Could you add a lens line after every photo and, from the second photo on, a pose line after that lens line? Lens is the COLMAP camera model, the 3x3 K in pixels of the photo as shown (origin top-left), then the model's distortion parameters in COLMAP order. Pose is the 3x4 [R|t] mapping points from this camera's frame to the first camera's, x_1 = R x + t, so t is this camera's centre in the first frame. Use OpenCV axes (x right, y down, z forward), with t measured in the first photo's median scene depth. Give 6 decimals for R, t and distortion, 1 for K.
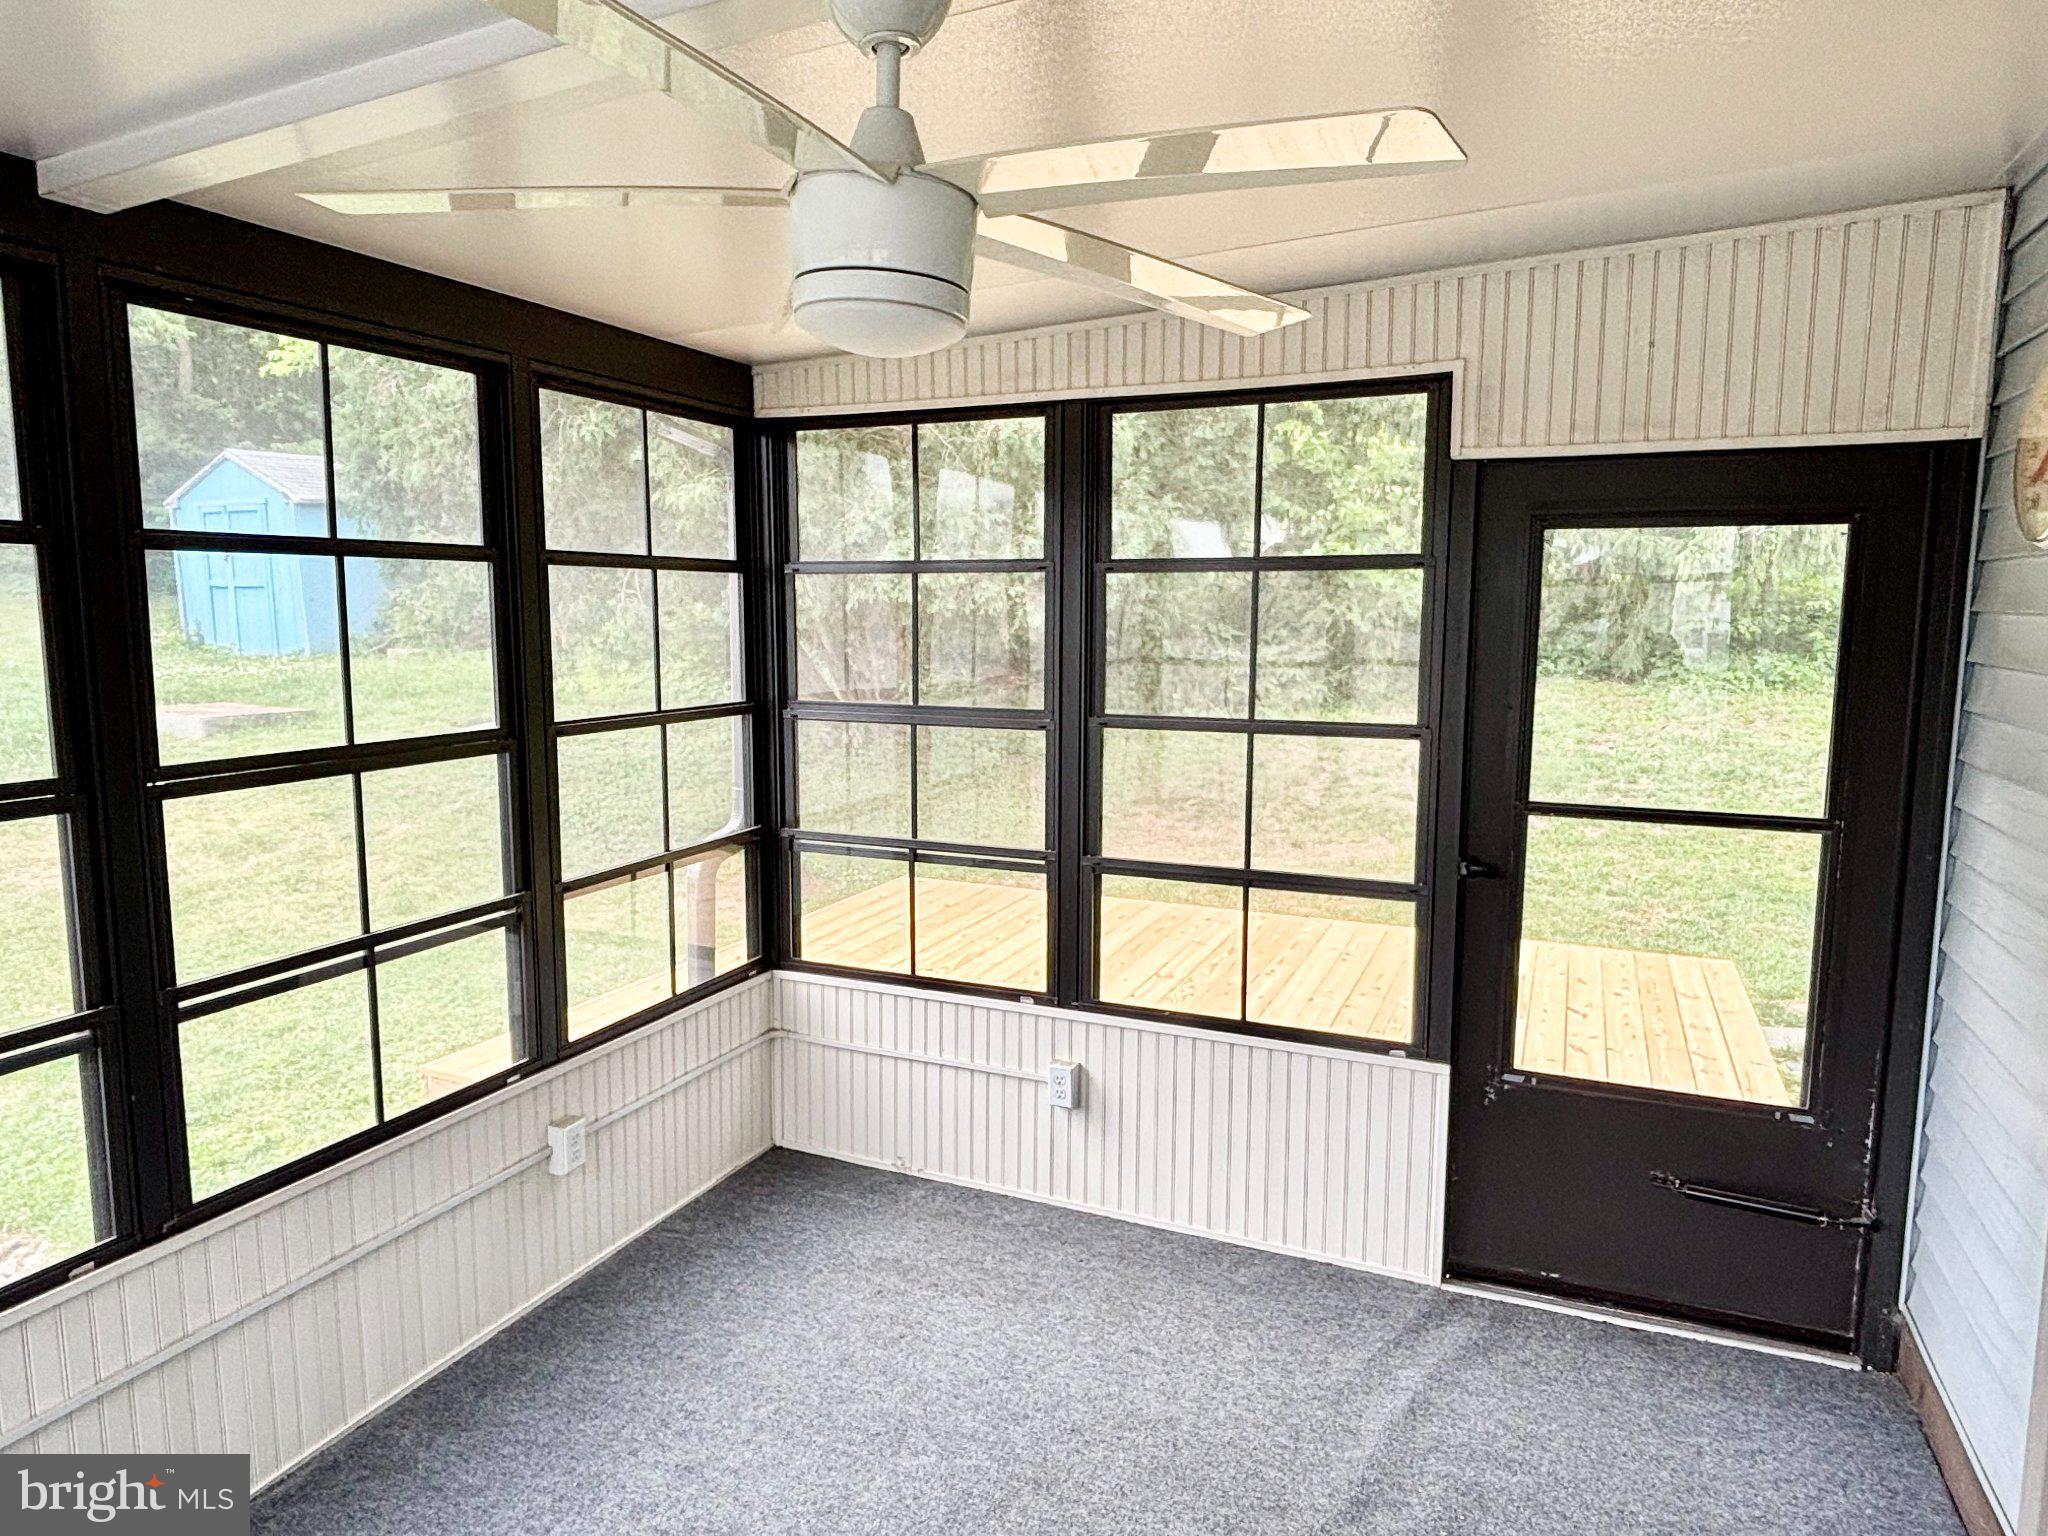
lens RADIAL K [[1268.3, 0, 1024.0], [0, 1268.3, 768.0], [0, 0, 1]] dist [0.007476, -0.019754]
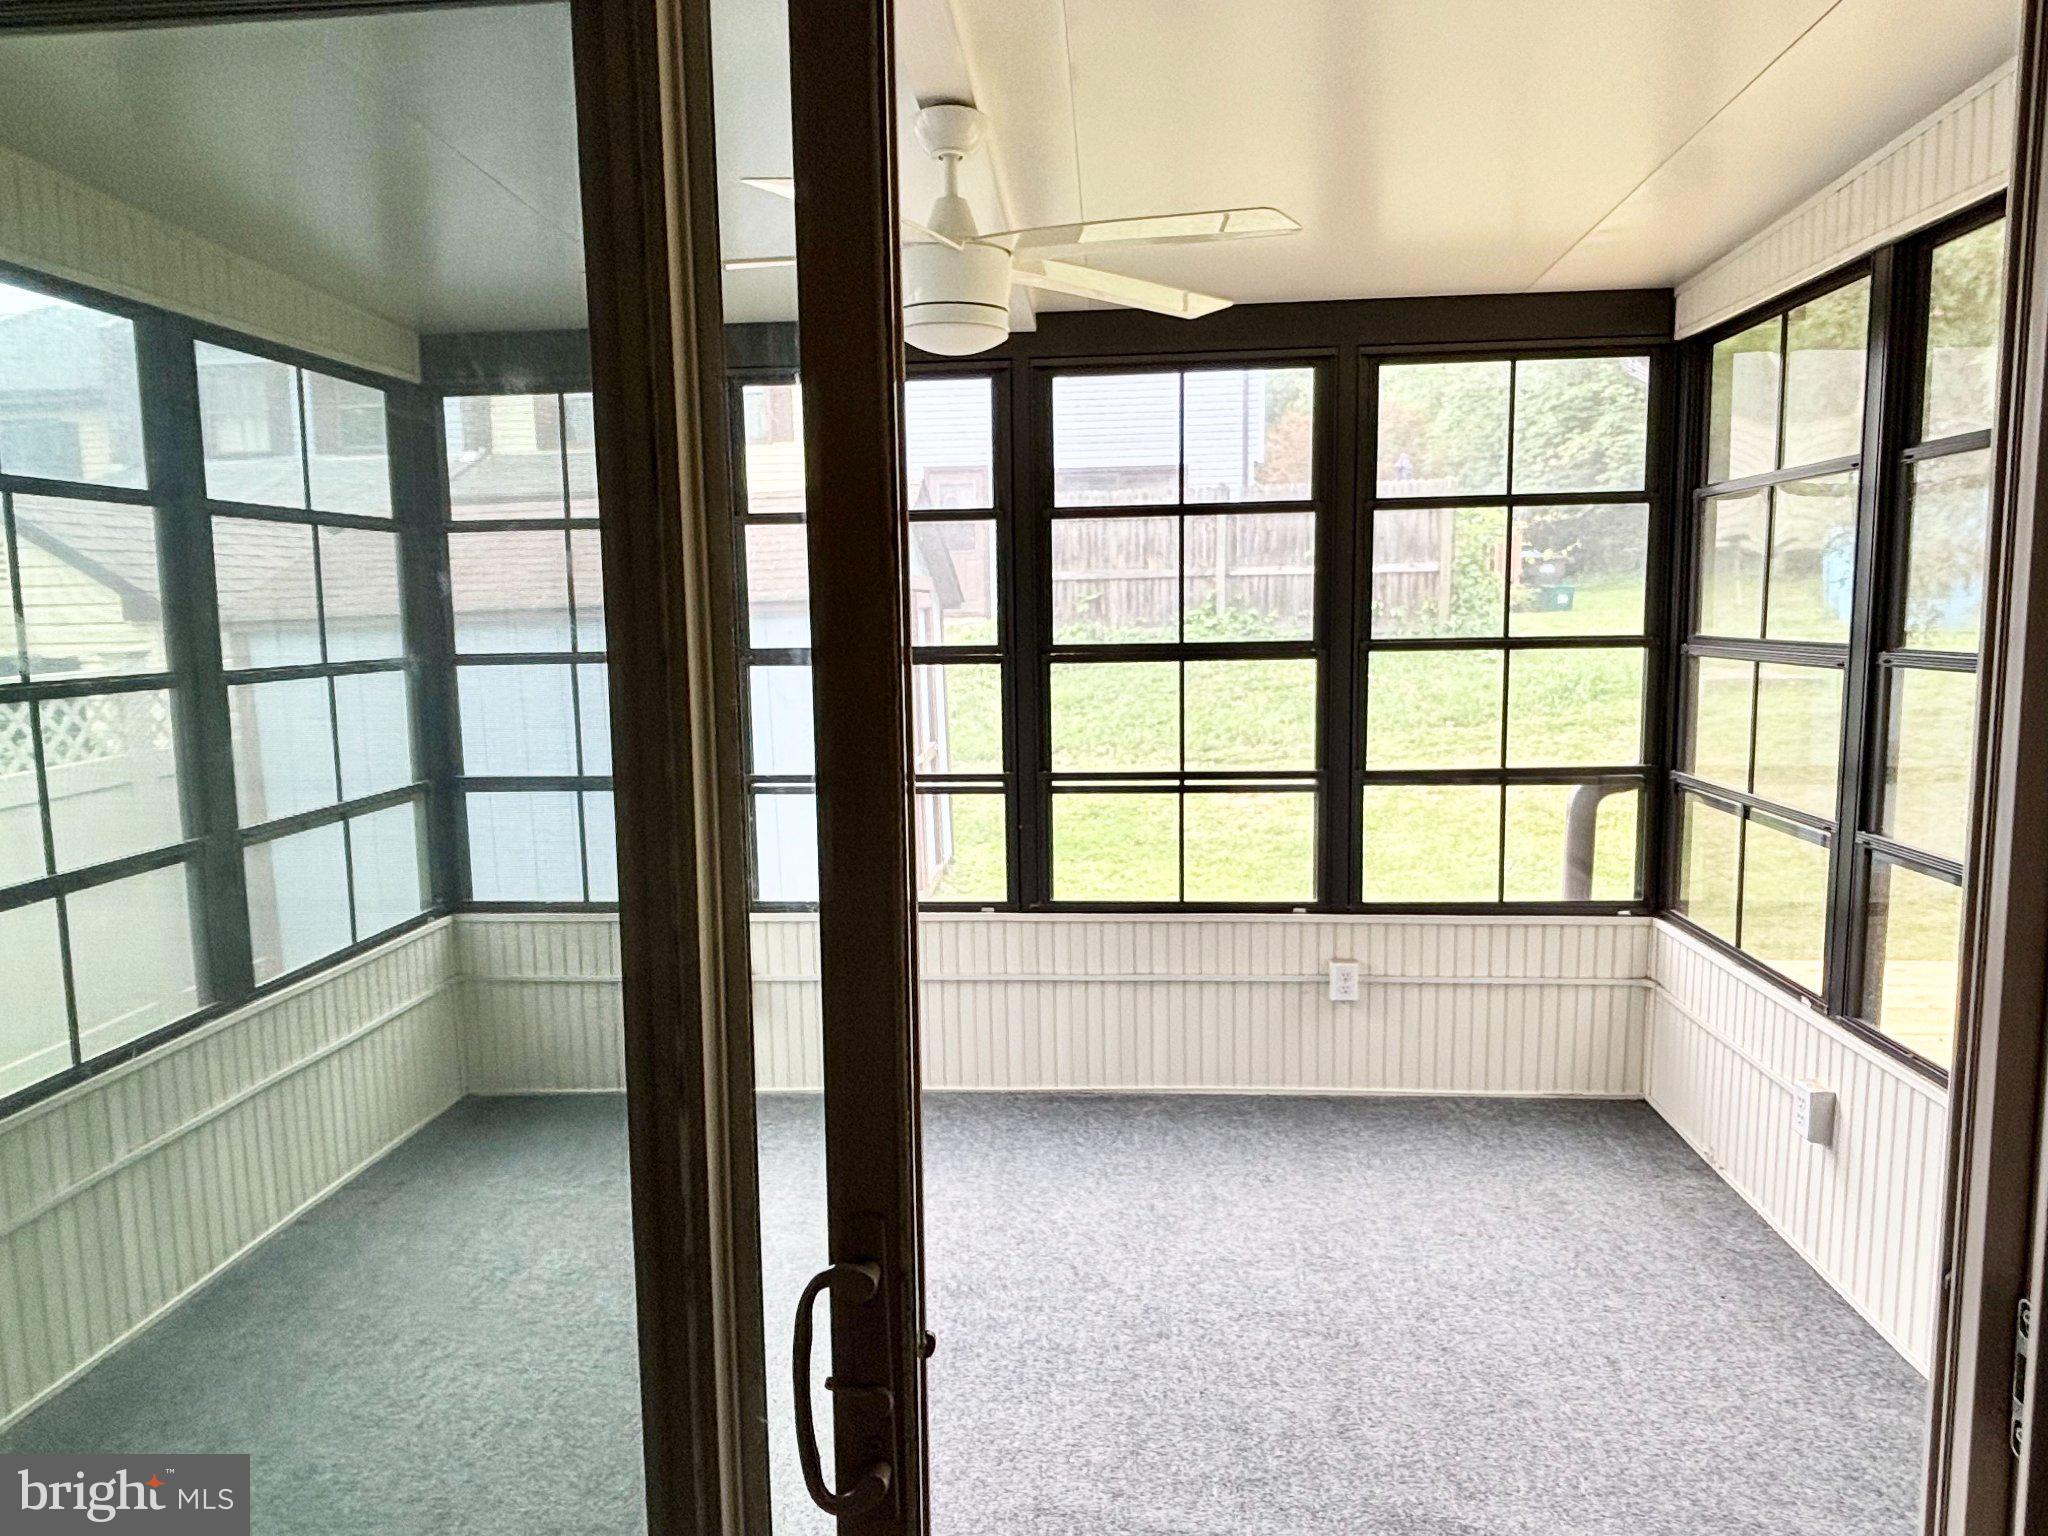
lens RADIAL K [[1268.3, 0, 1024.0], [0, 1268.3, 768.0], [0, 0, 1]] dist [0.007476, -0.019754]
pose [[0.324980, 0.112059, -0.939058, 0.643512], [-0.100050, 0.991457, 0.083687, 0.017810], [0.940414, 0.066756, 0.333415, 0.263094]]
